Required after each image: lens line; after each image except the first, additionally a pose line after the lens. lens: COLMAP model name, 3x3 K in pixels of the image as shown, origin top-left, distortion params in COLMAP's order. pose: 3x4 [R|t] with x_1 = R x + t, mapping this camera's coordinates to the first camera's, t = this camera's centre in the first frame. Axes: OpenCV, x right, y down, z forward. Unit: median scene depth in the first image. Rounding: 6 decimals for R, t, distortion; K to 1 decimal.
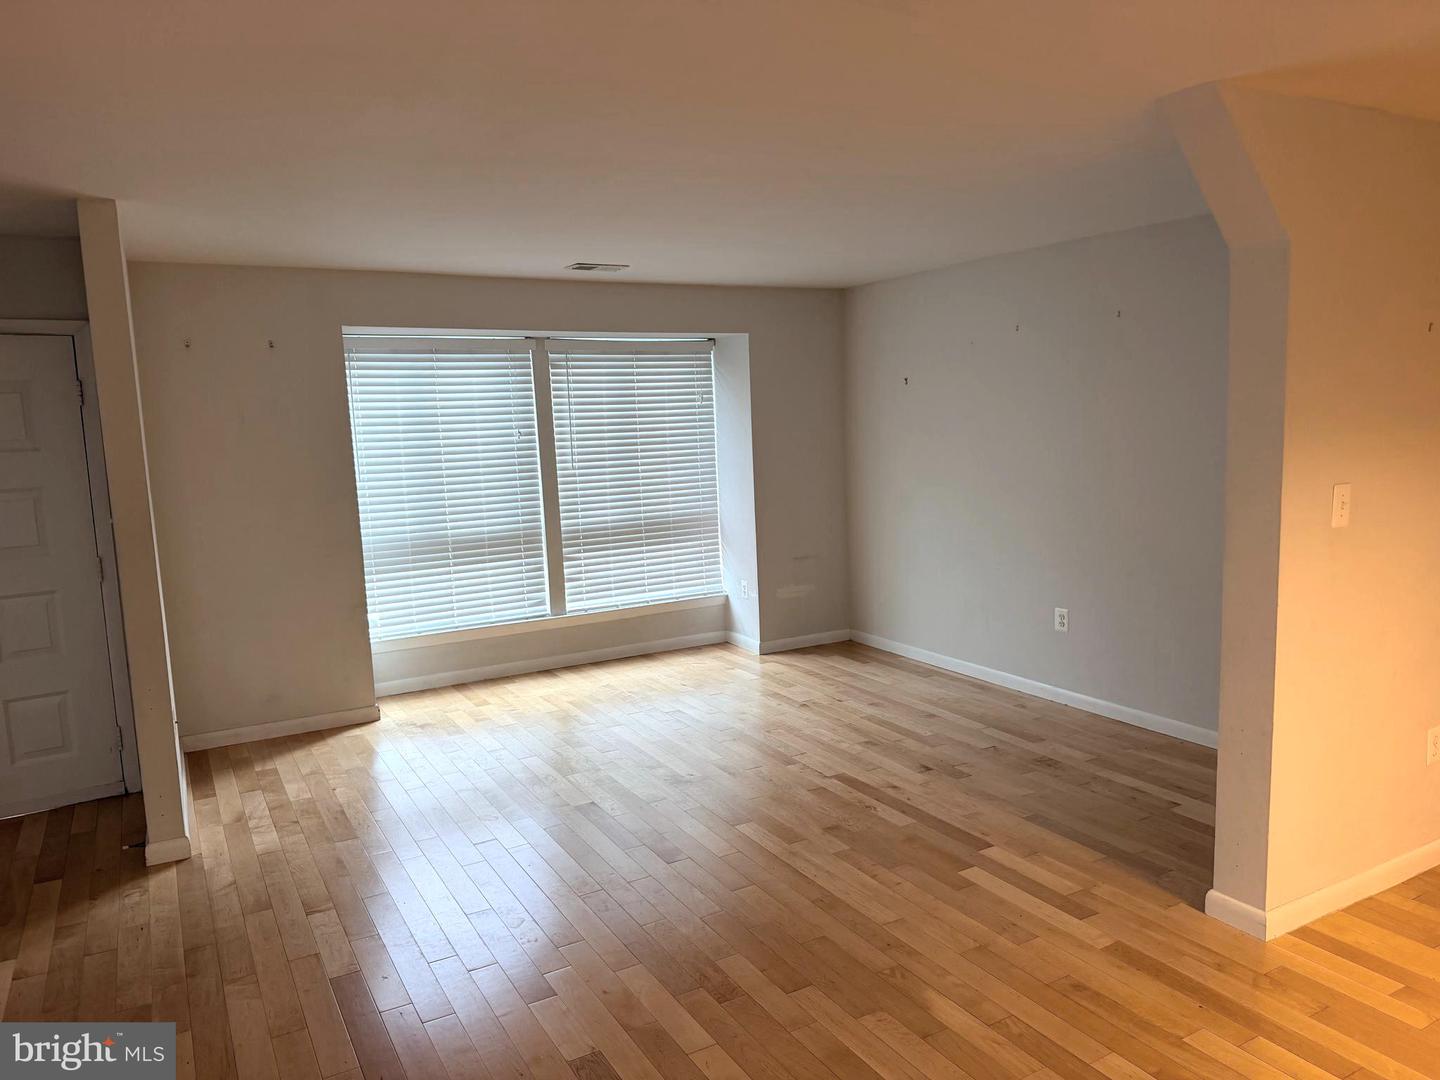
lens RADIAL K [[1007.7, 0, 718.1], [0, 1007.7, 545.4], [0, 0, 1]] dist [0.021283, -0.034024]
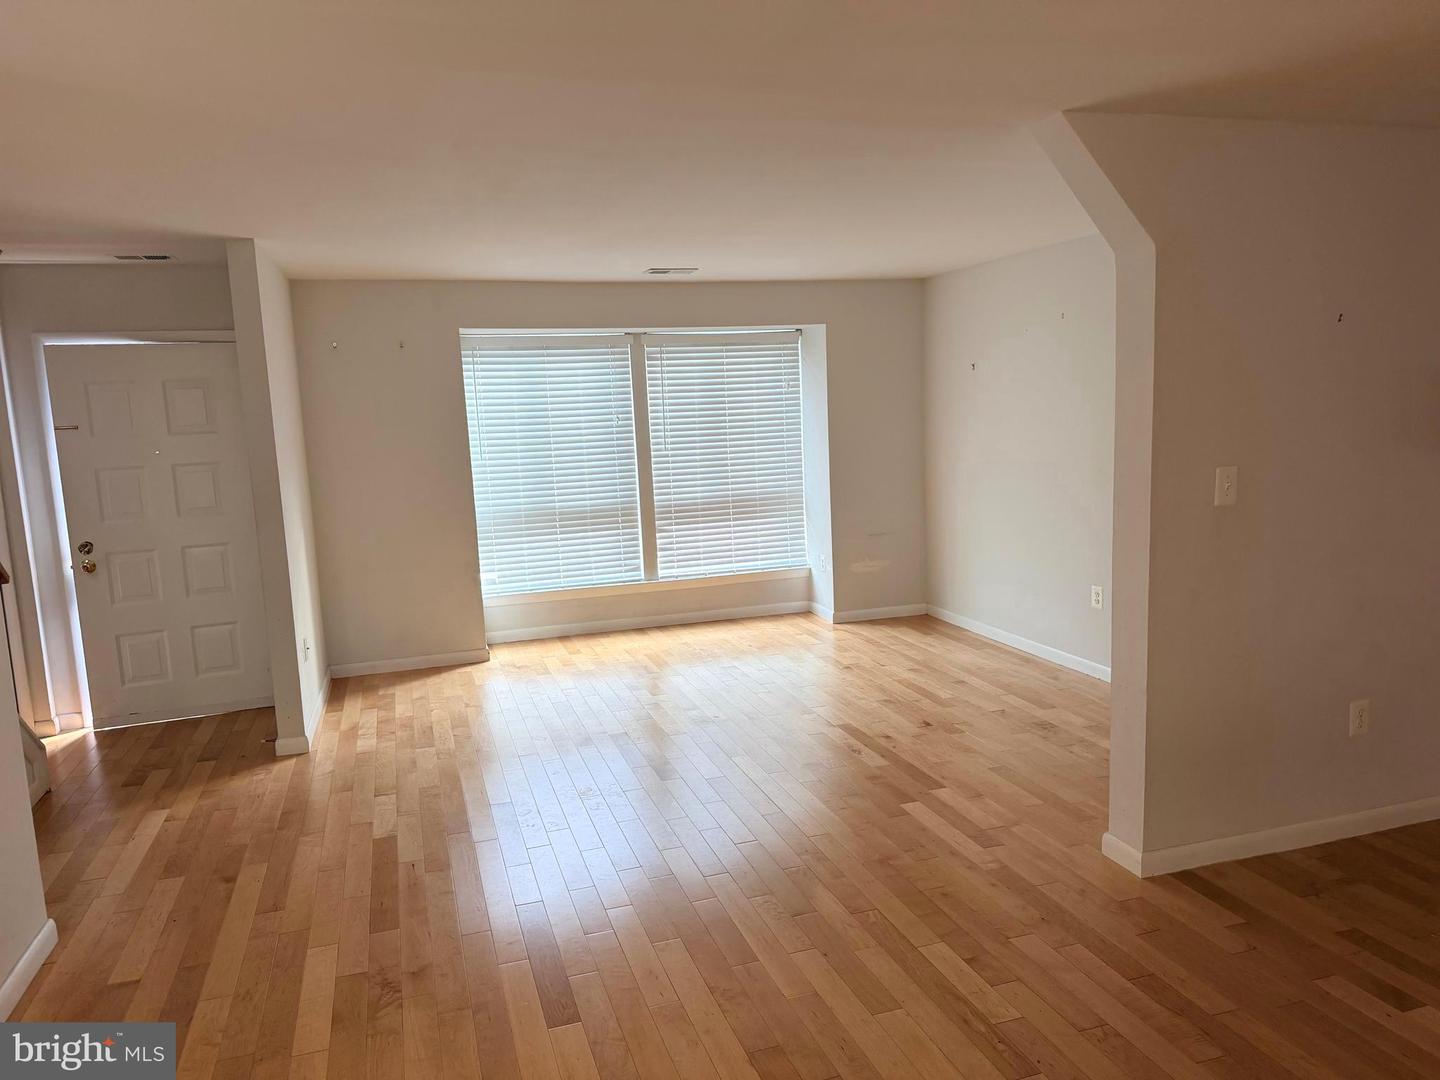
lens RADIAL K [[1007.7, 0, 718.8], [0, 1007.7, 553.8], [0, 0, 1]] dist [0.021283, -0.034024]
pose [[0.977849, 0.026328, -0.207648, 0.214634], [-0.021129, 0.999406, 0.027215, 0.010737], [0.208241, -0.022225, 0.977825, -0.120724]]
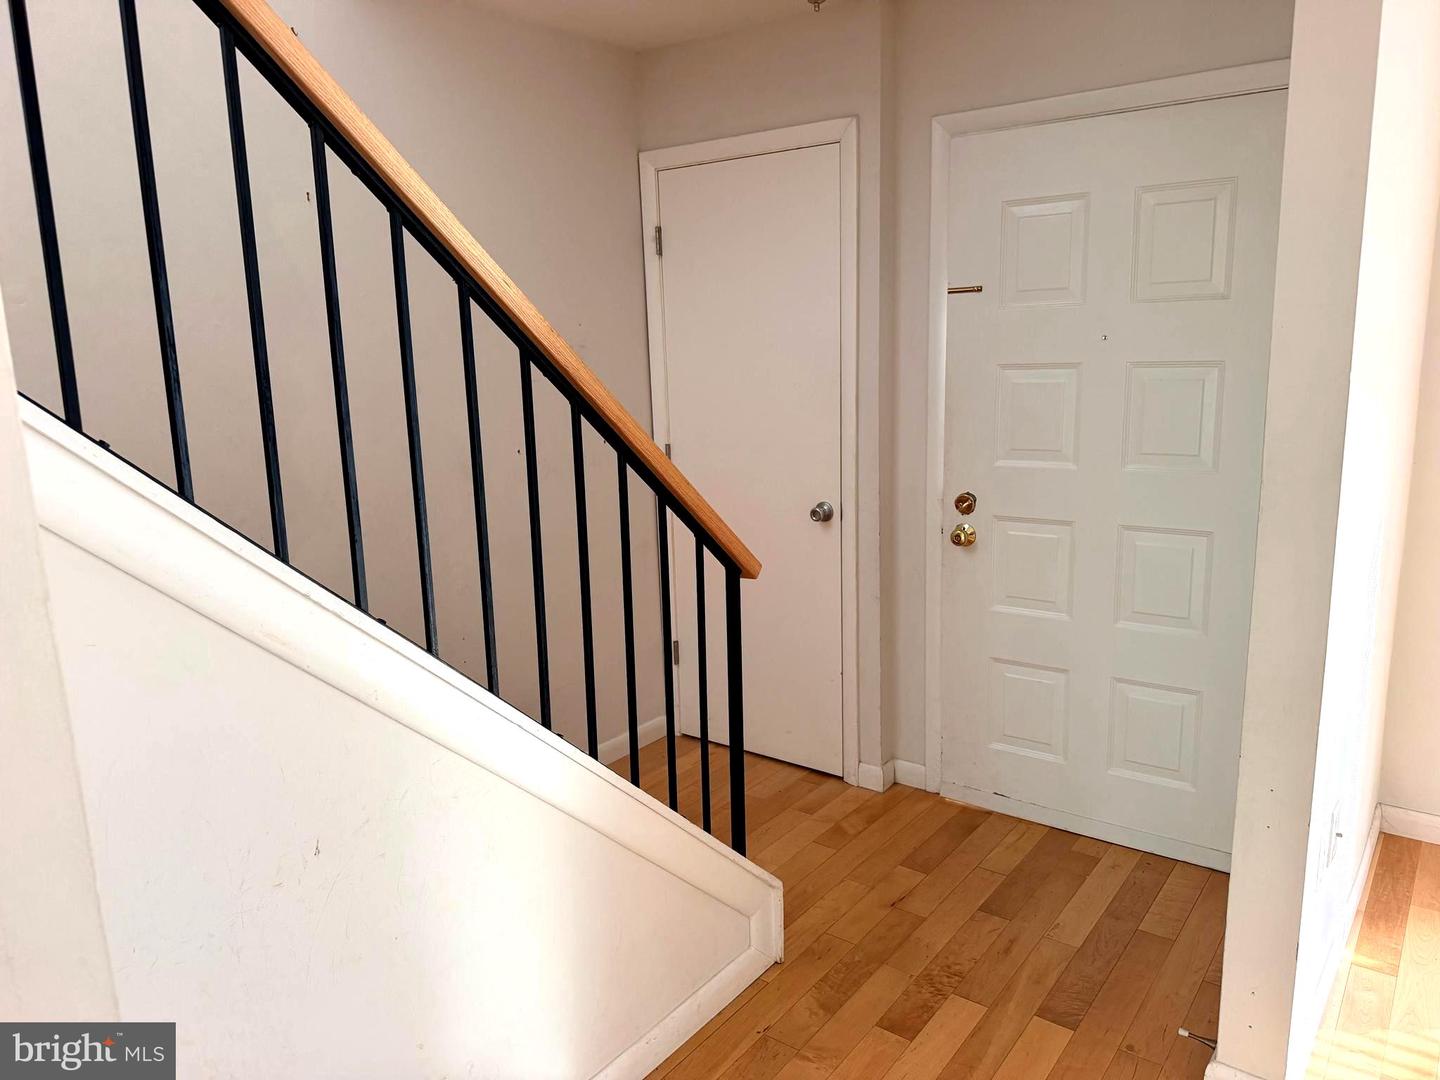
lens RADIAL K [[1007.7, 0, 719.1], [0, 1007.7, 533.6], [0, 0, 1]] dist [0.021283, -0.034024]
pose [[0.383744, 0.213082, -0.898519, -0.213416], [-0.105769, 0.976752, 0.186462, -0.036942], [0.917362, 0.023482, 0.397360, 0.469393]]
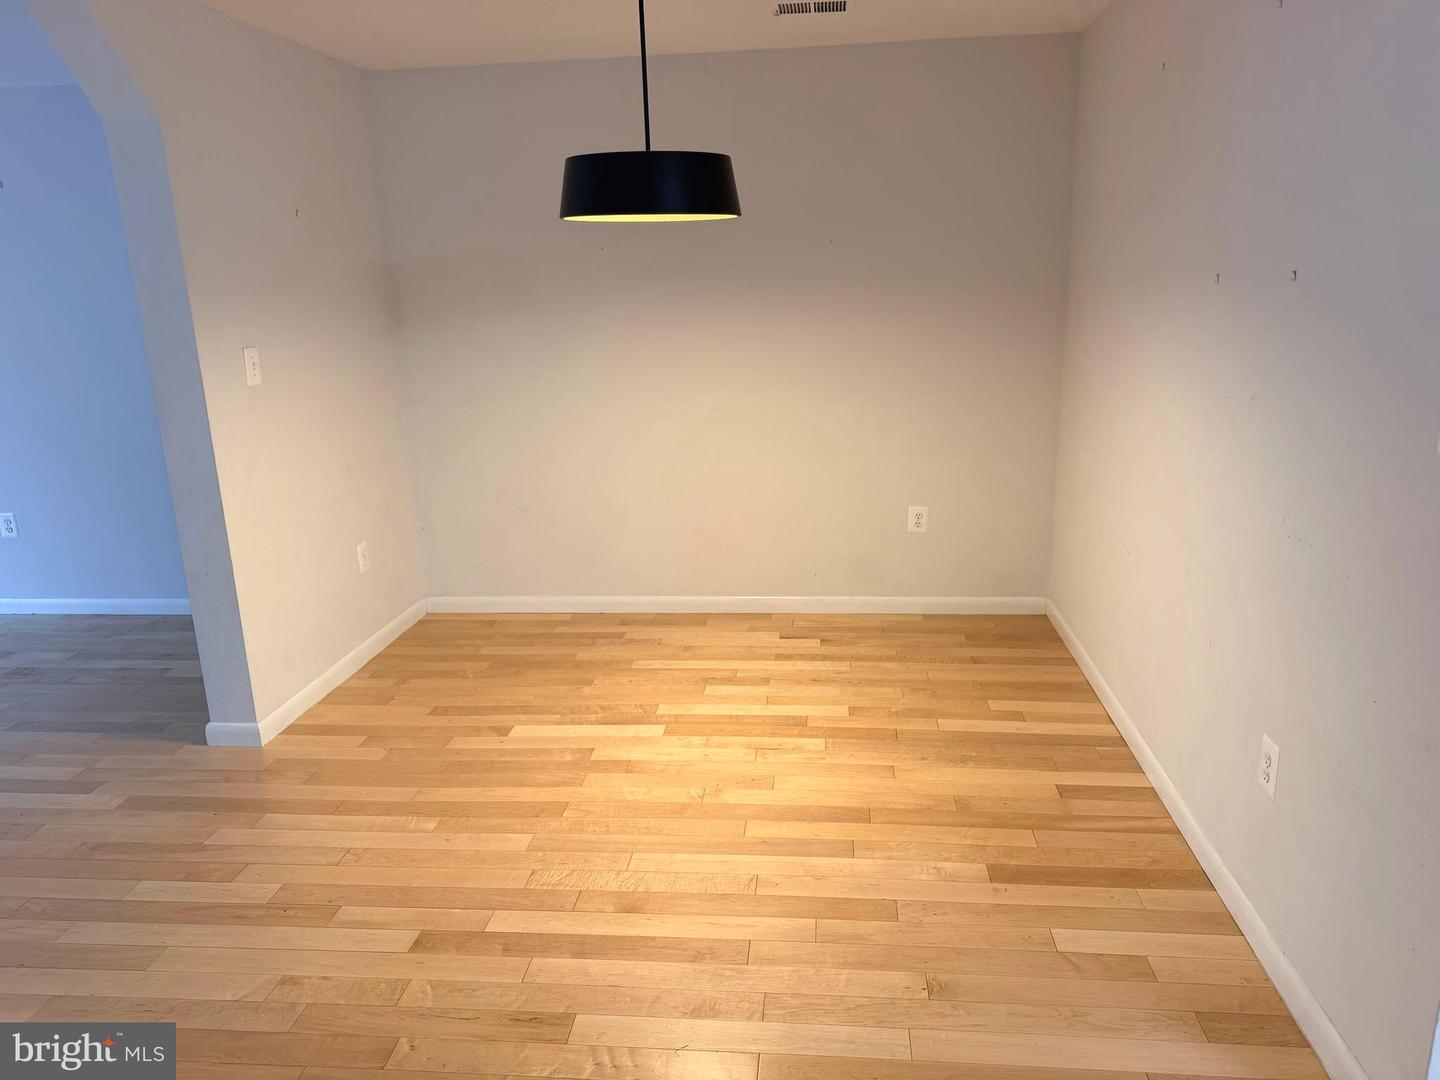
lens RADIAL K [[1007.7, 0, 724.2], [0, 1007.7, 546.0], [0, 0, 1]] dist [0.021283, -0.034024]
pose [[0.574531, -0.193739, 0.795223, -0.023320], [0.117763, 0.981039, 0.153928, 0.033791], [-0.809967, 0.005211, 0.586453, -0.080410]]
